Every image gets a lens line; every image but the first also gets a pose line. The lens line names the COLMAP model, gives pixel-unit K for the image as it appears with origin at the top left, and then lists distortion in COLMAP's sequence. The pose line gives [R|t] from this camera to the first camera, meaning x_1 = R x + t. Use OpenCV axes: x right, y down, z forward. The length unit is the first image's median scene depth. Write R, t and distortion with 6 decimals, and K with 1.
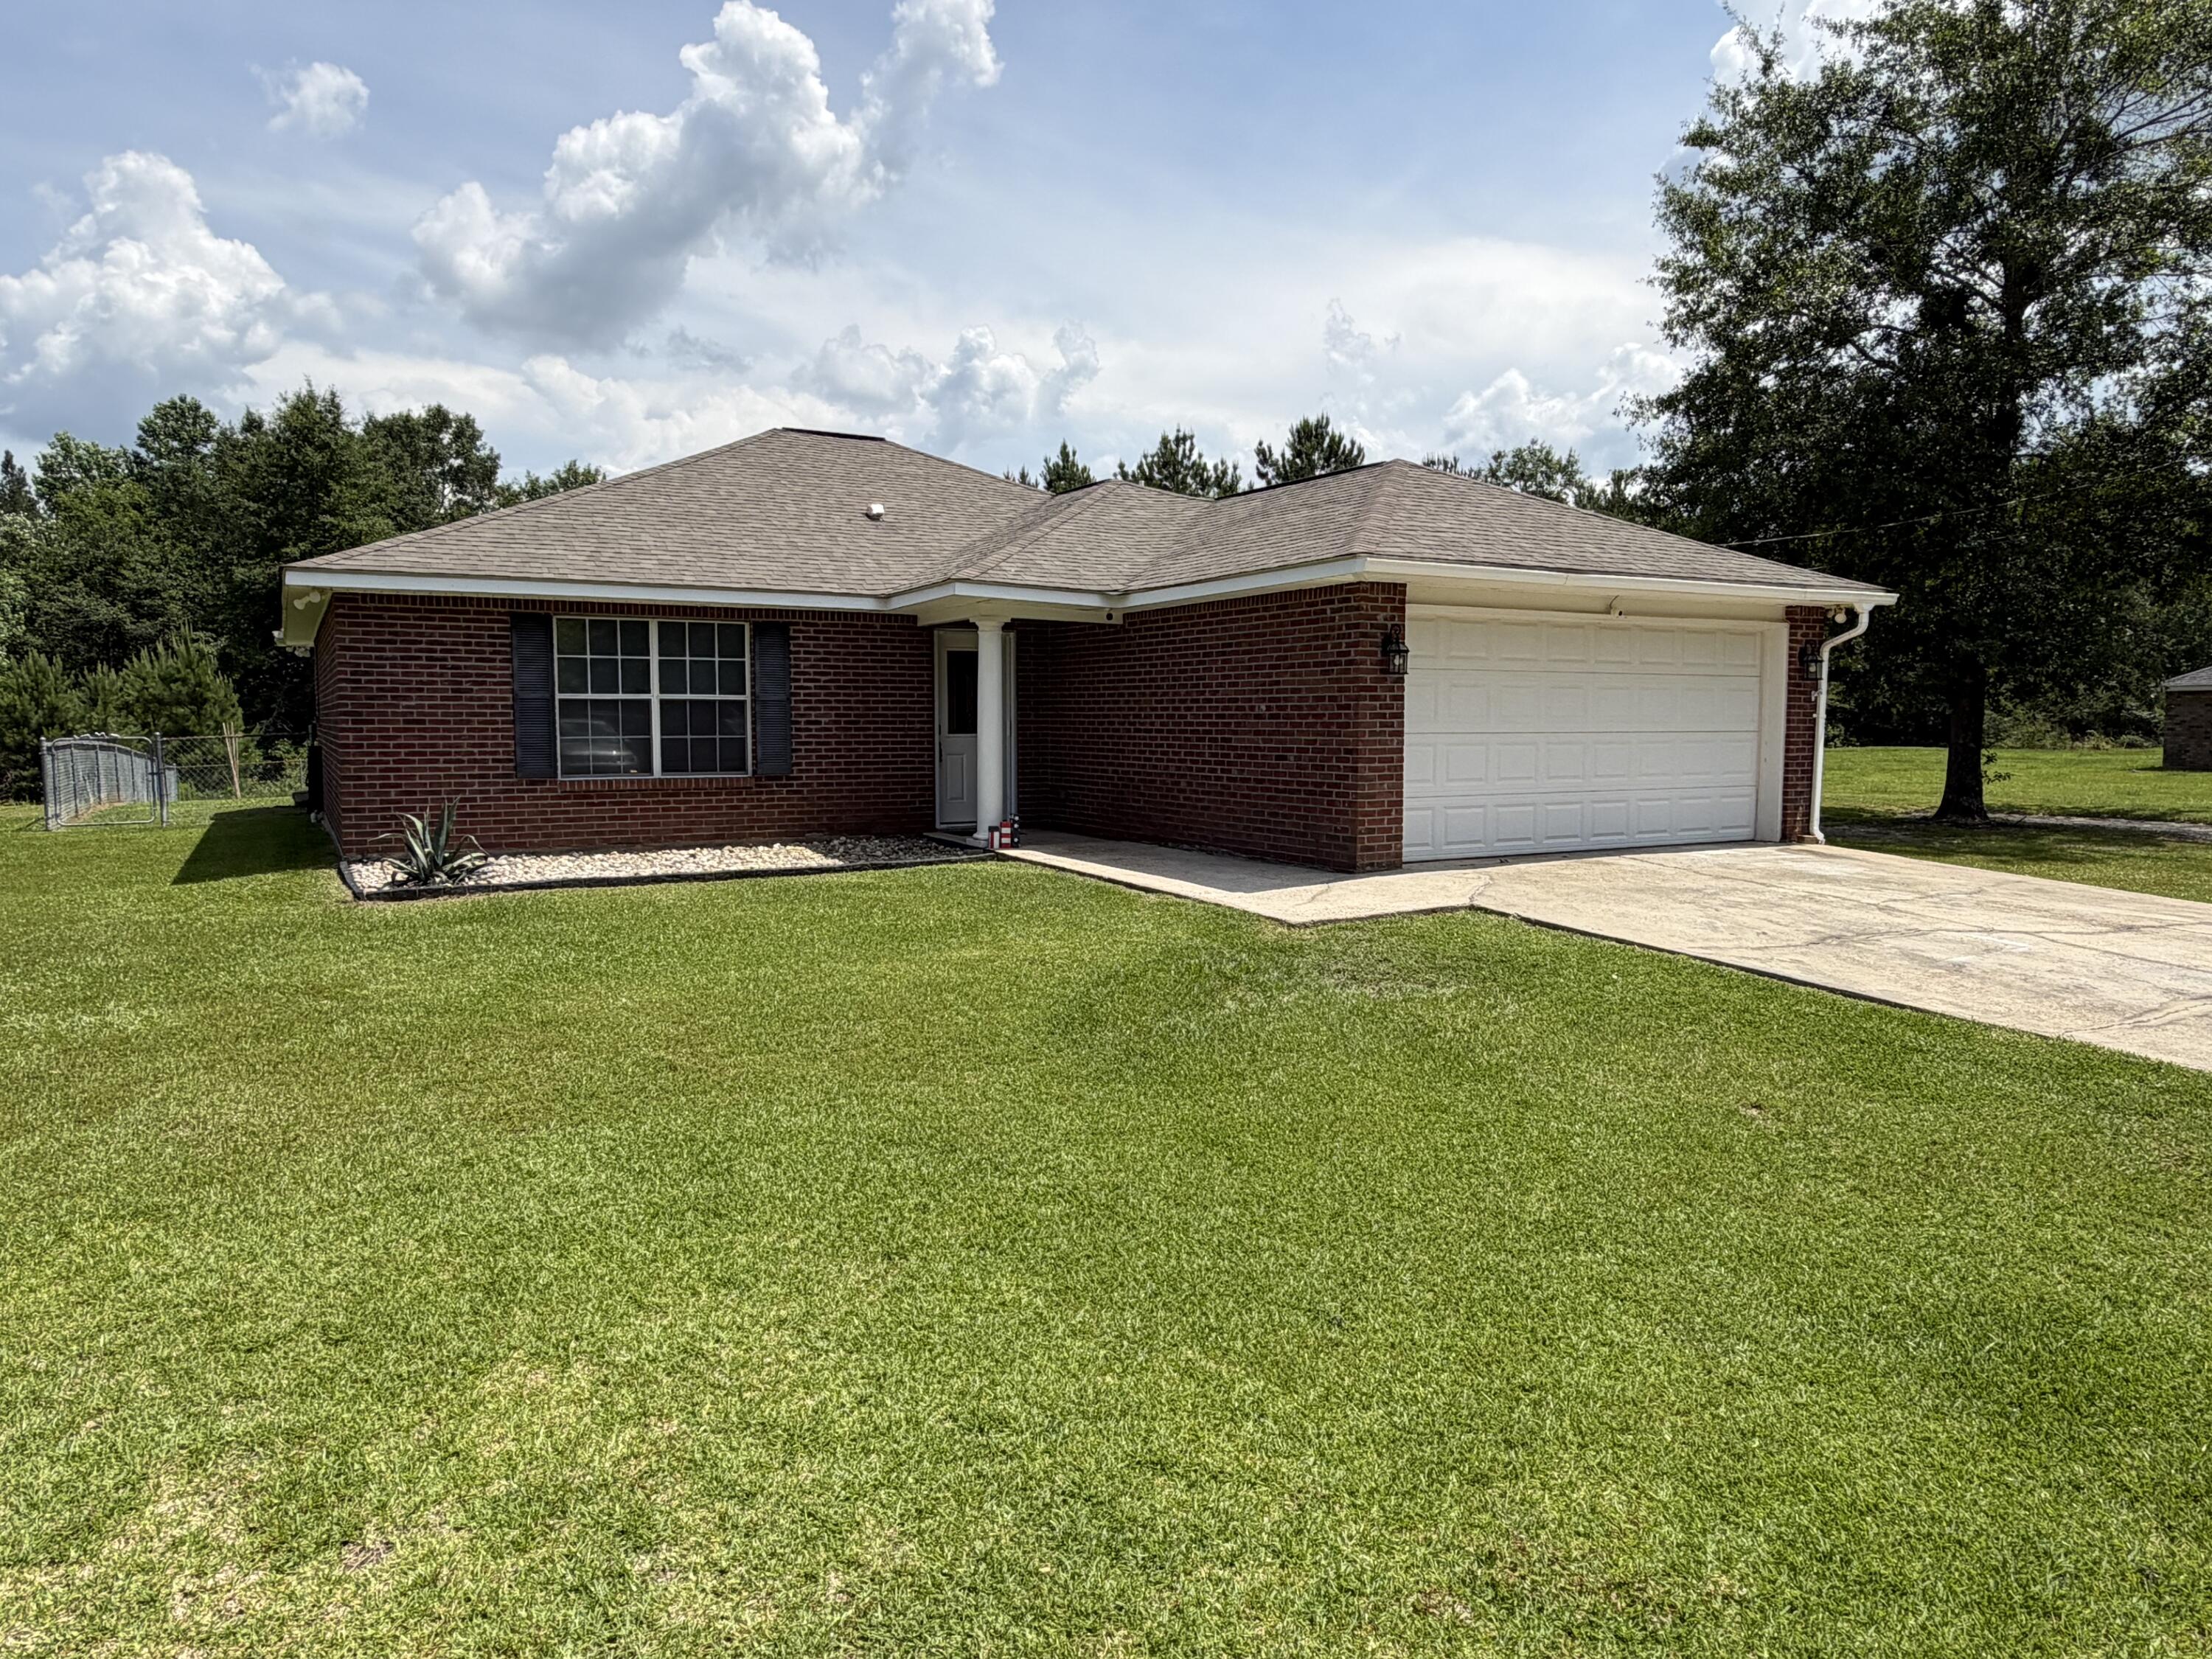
lens RADIAL K [[1427.8, 0, 1123.6], [0, 1427.8, 836.7], [0, 0, 1]] dist [0.012264, 0.005077]
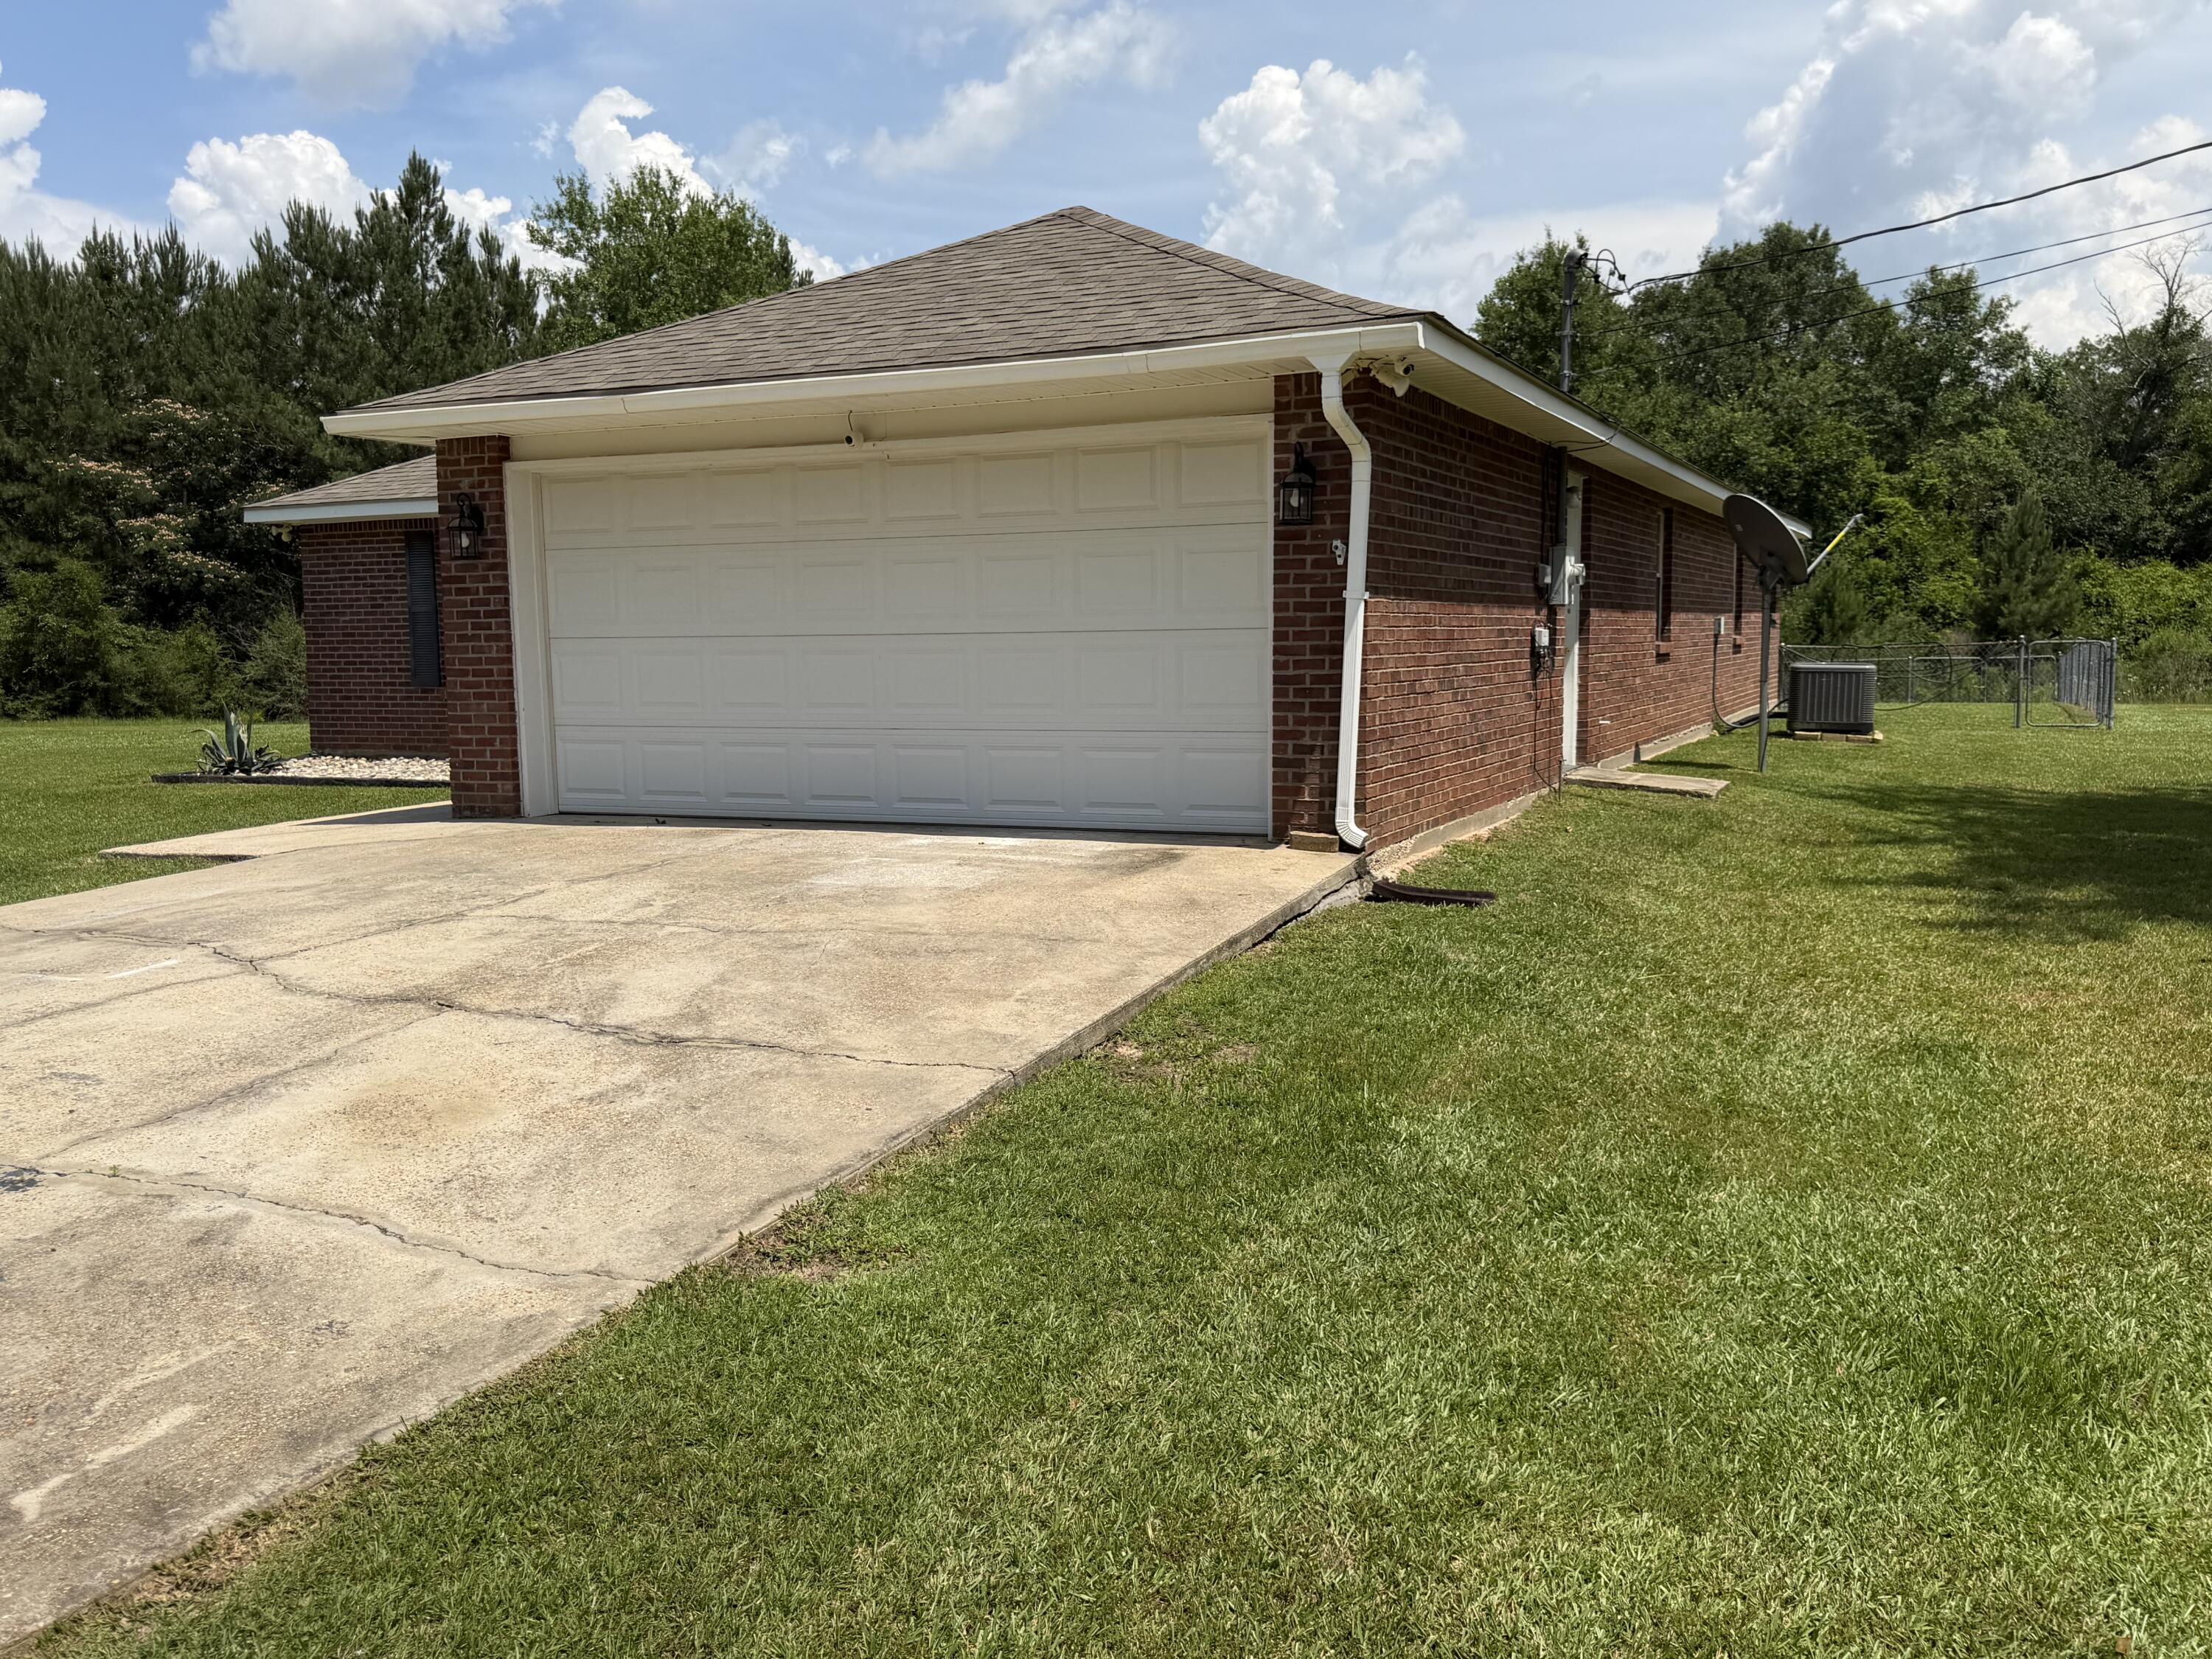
lens RADIAL K [[1901.6, 0, 1102.7], [0, 1901.6, 833.9], [0, 0, 1]] dist [0.010676, -0.000547]
pose [[0.582576, 0.074971, -0.809311, 0.222968], [-0.051749, 0.997138, 0.055120, -0.007635], [0.811127, 0.009770, 0.584788, 0.125692]]
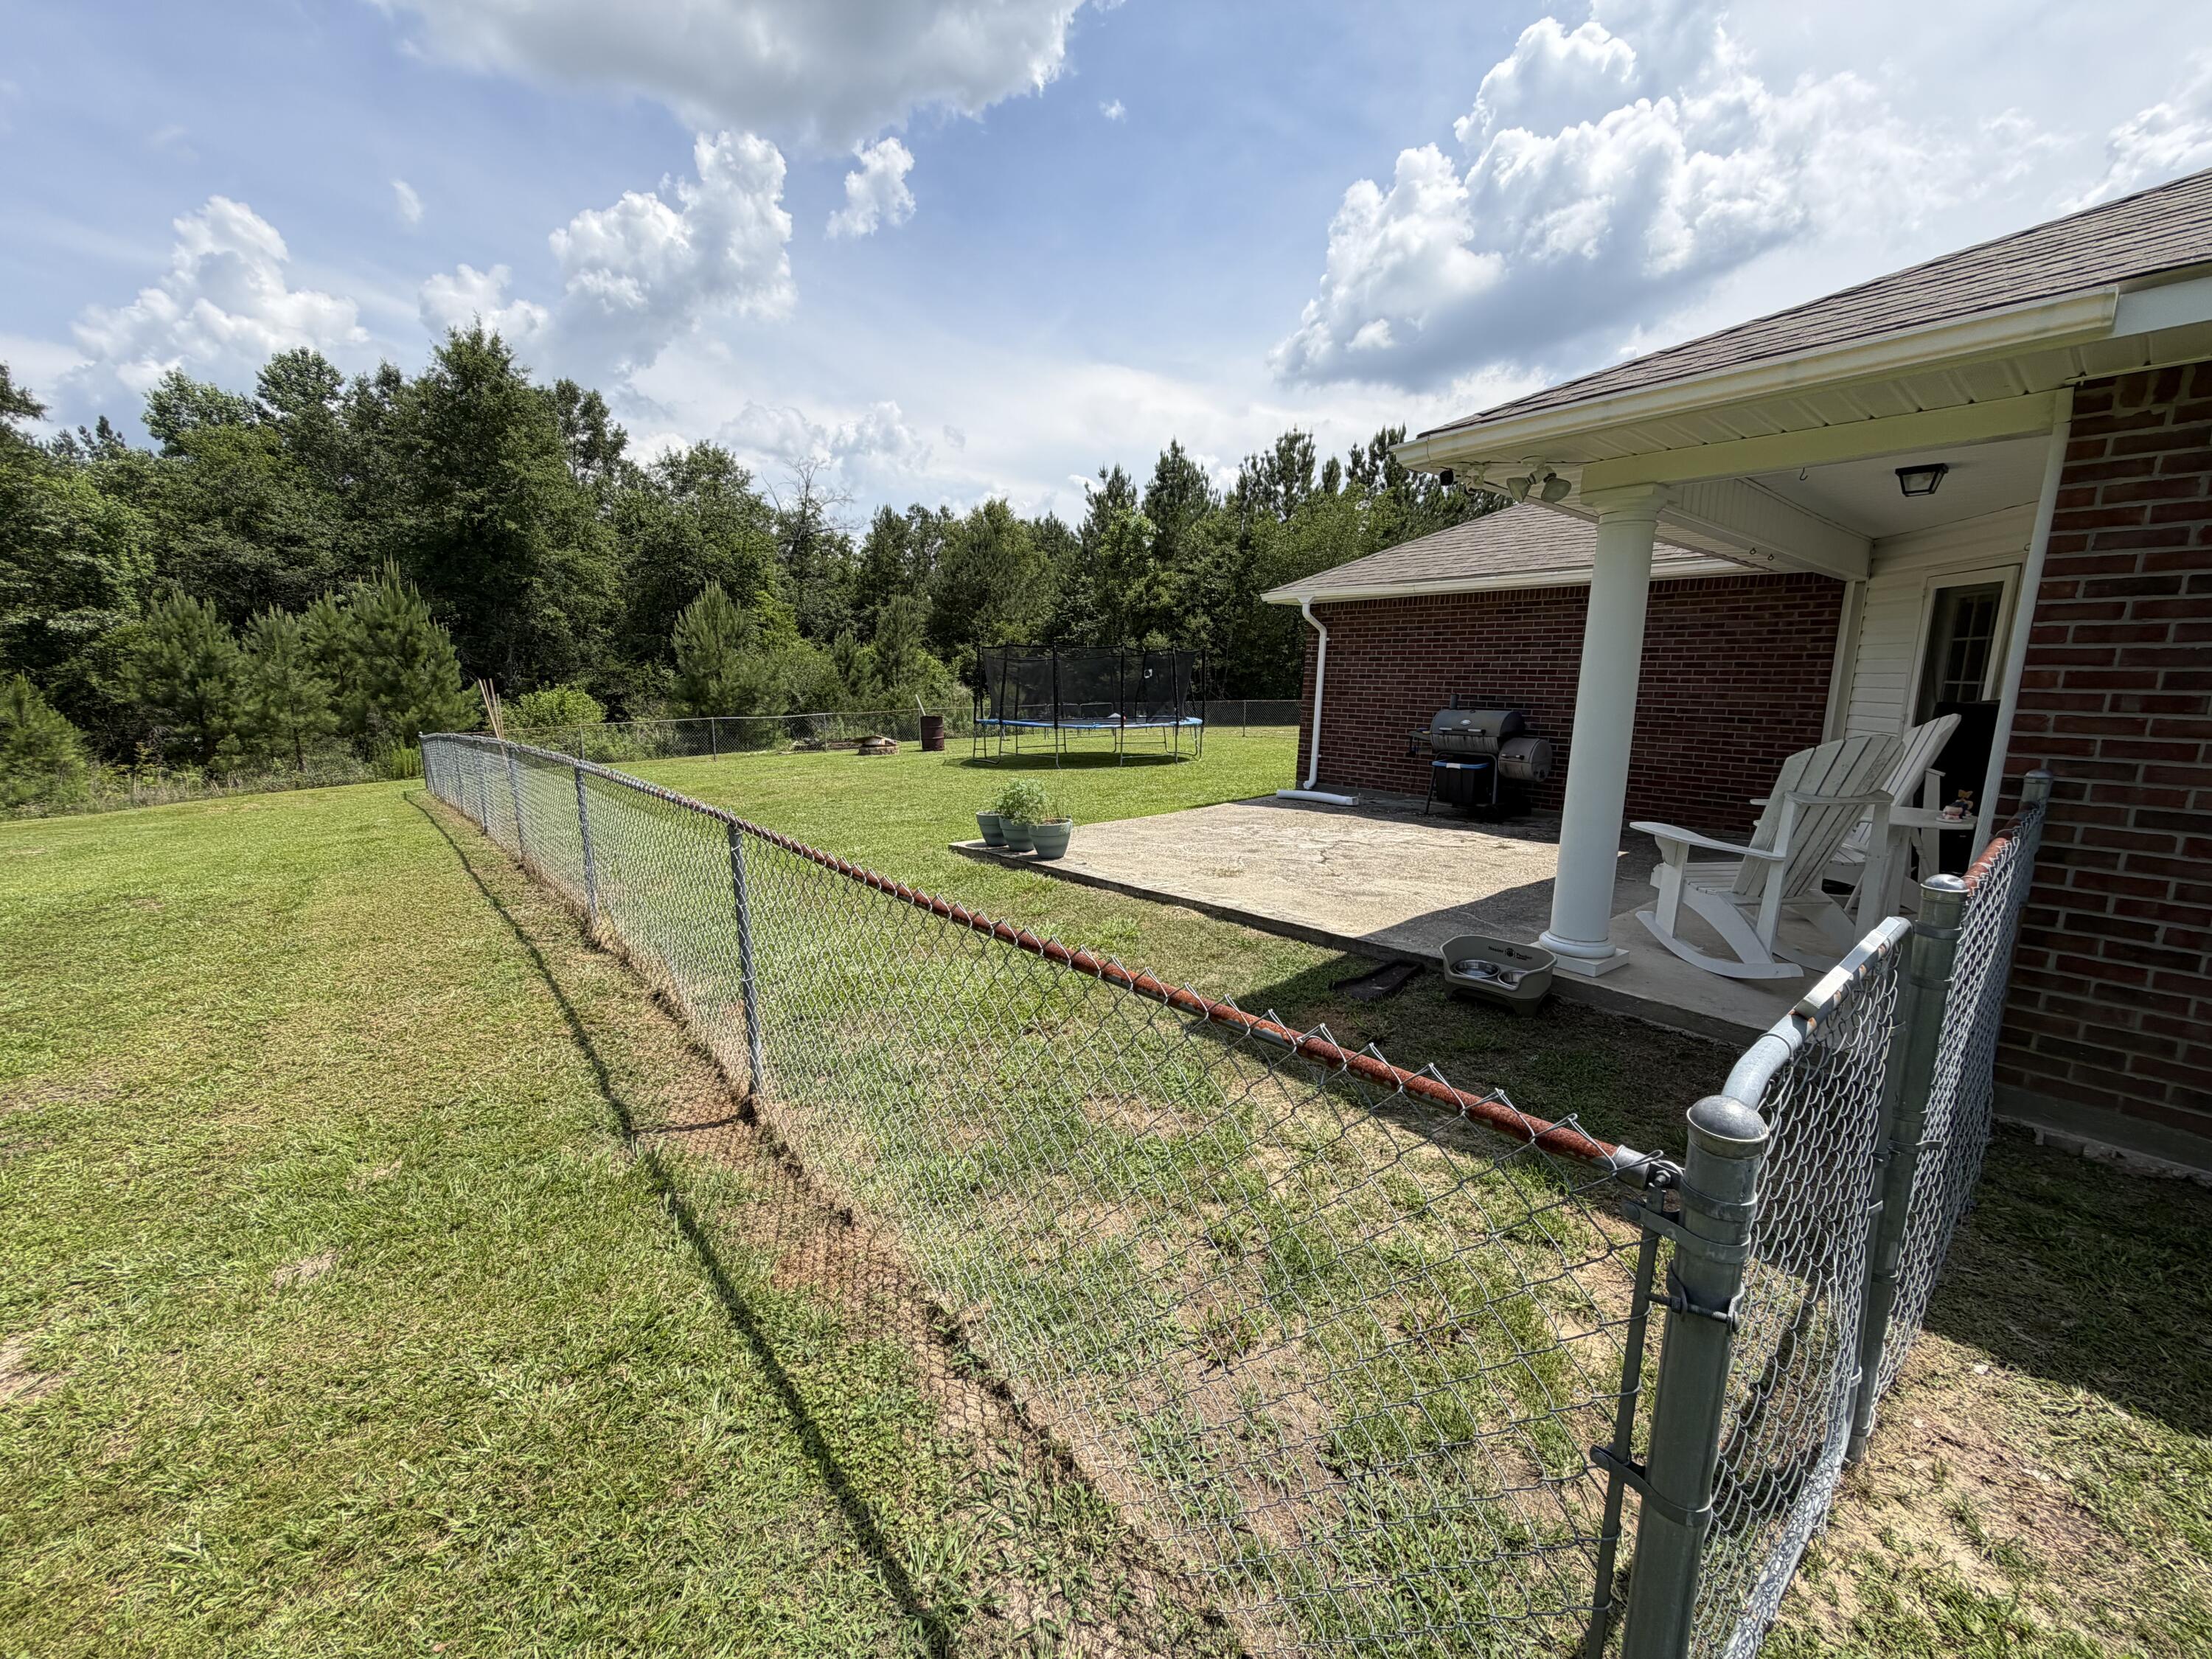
lens RADIAL K [[890.1, 0, 1105.5], [0, 890.1, 824.6], [0, 0, 1]] dist [0.004213, 0.000736]
pose [[0.984747, -0.016399, 0.173215, -0.260741], [0.001671, 0.996394, 0.084834, -0.028230], [-0.173982, -0.083251, 0.981224, 0.310079]]
